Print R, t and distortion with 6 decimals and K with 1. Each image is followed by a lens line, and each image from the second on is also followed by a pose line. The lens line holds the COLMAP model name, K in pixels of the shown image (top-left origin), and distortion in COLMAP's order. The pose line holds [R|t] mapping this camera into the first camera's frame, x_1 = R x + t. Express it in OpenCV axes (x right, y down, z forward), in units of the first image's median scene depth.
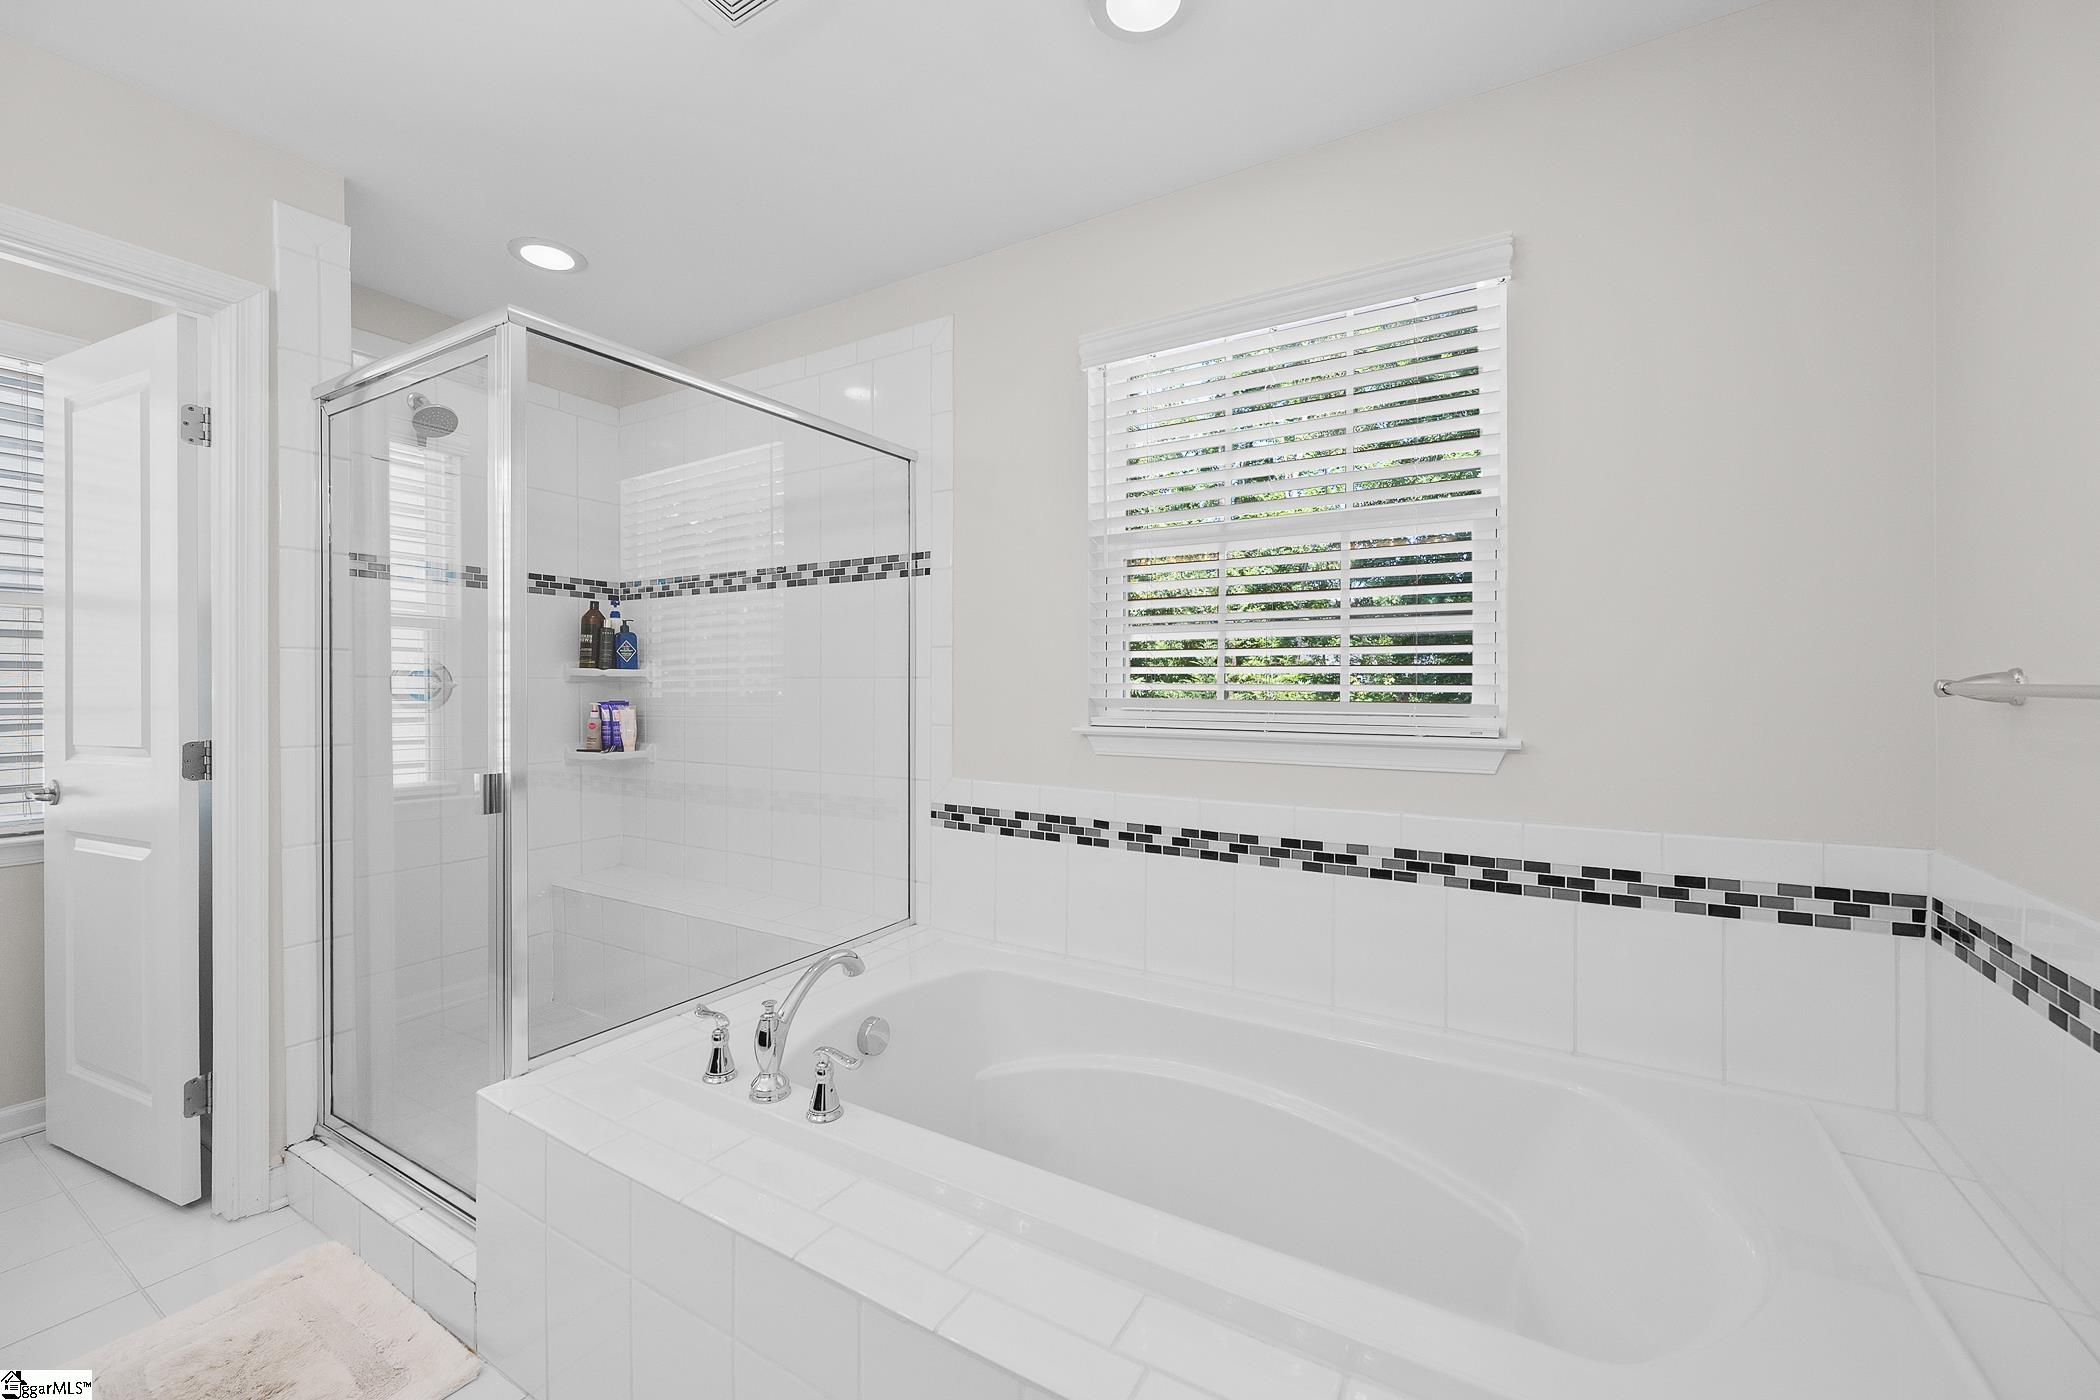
lens RADIAL K [[834.3, 0, 1048.9], [0, 834.3, 692.5], [0, 0, 1]] dist [0.000108, 0.000298]
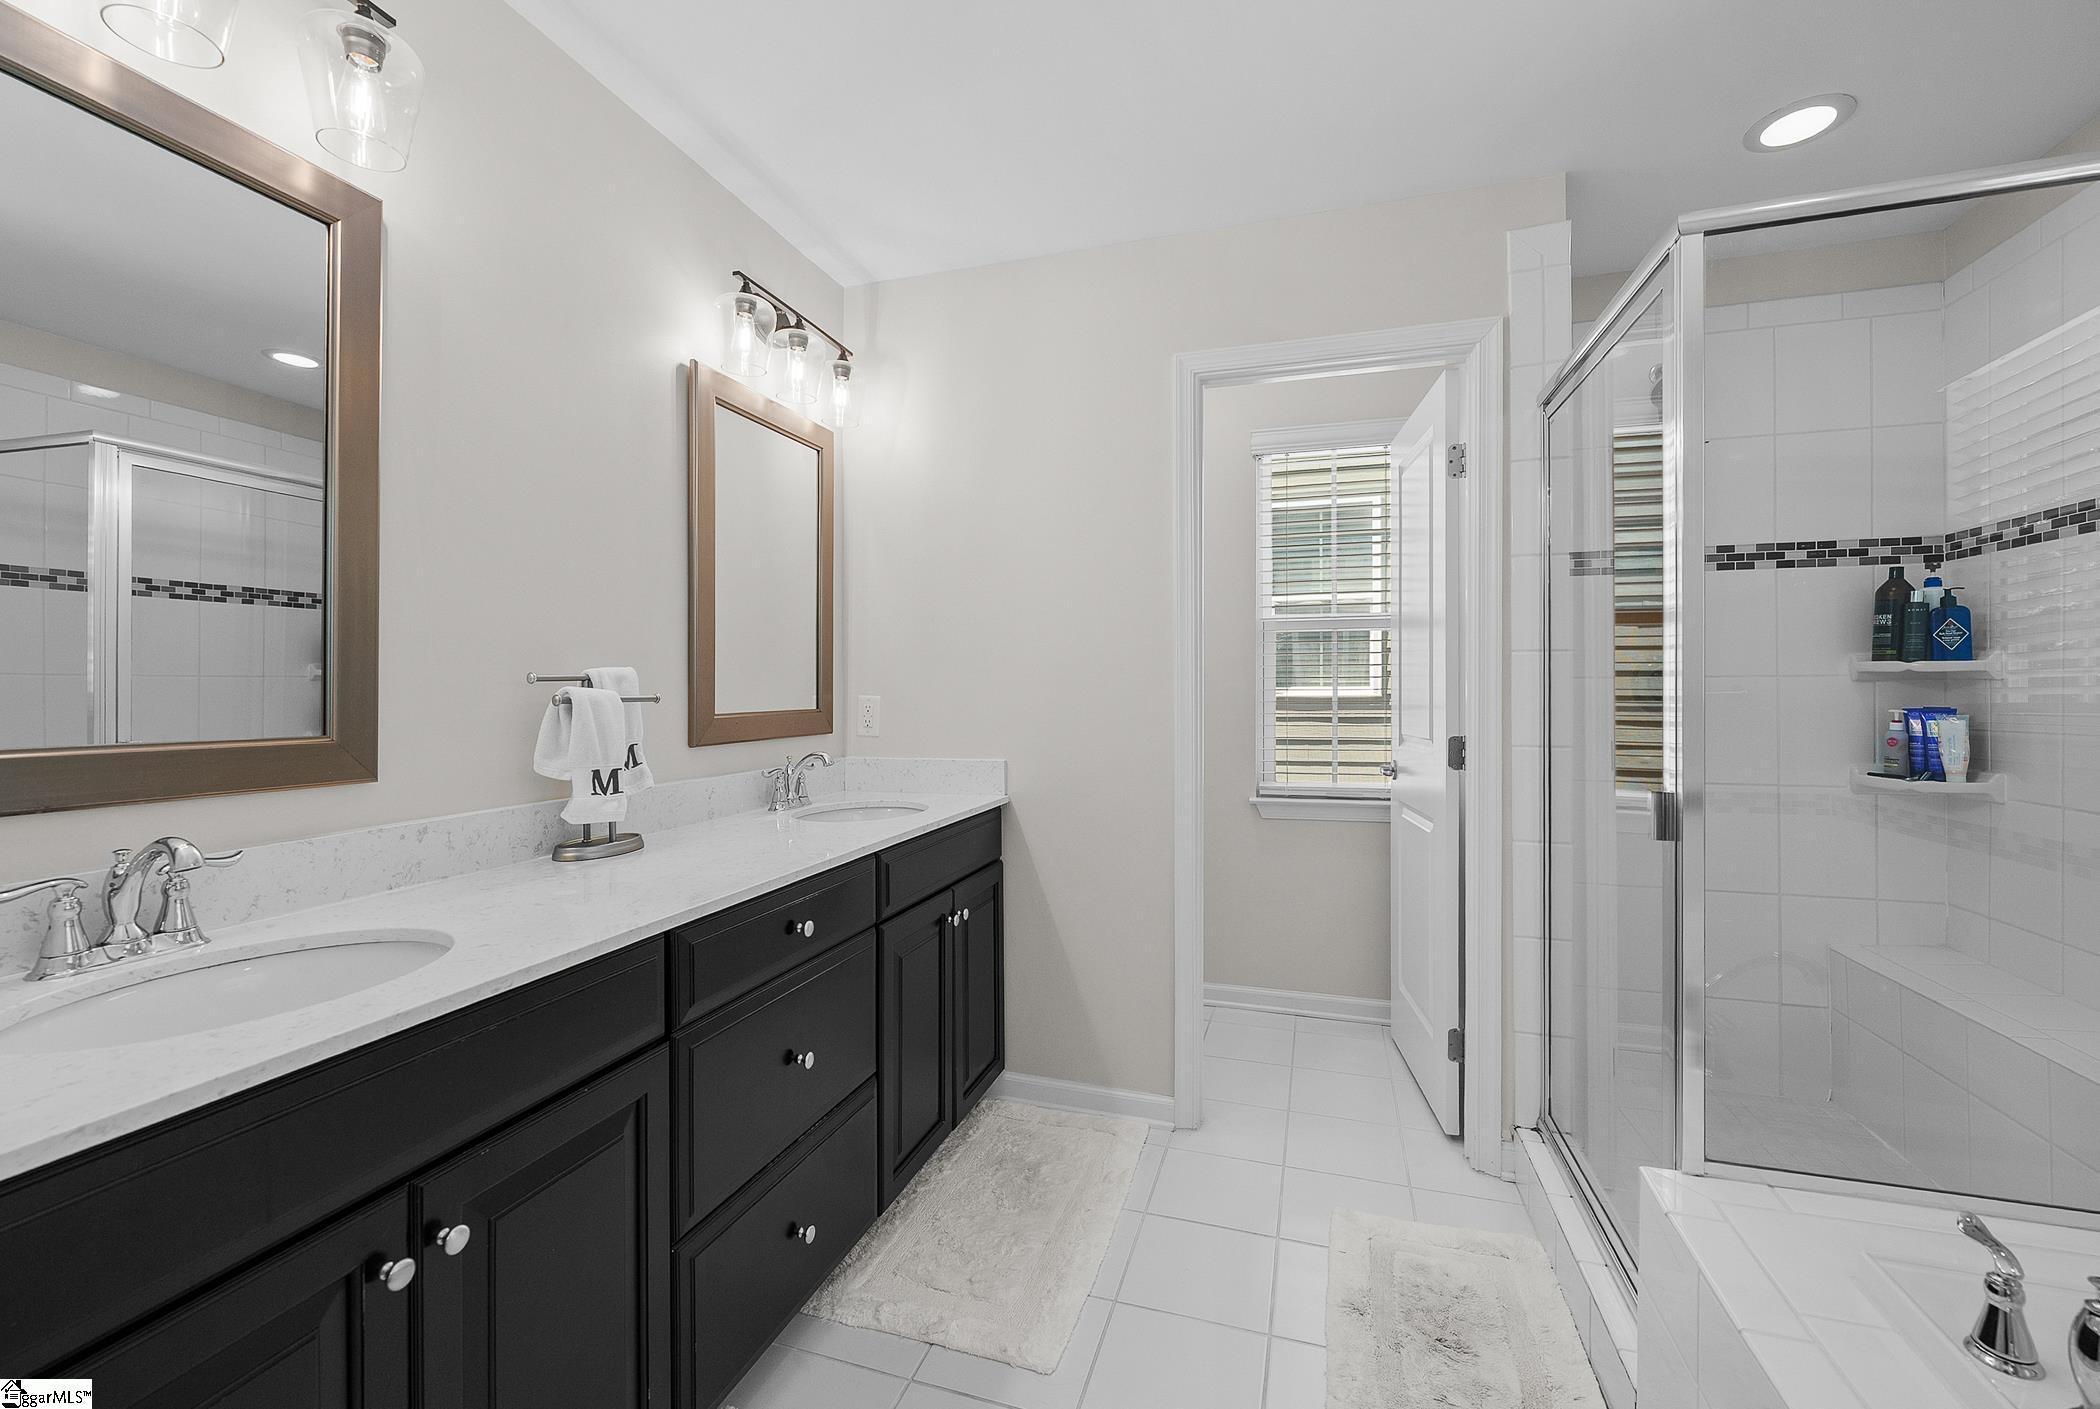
lens RADIAL K [[892.9, 0, 1045.0], [0, 892.9, 692.7], [0, 0, 1]] dist [0.002781, 0.000311]
pose [[0.232835, 0.001415, -0.972515, 0.031576], [-0.001598, 0.999998, 0.001072, -0.001444], [0.972515, 0.001304, 0.232837, 0.114407]]
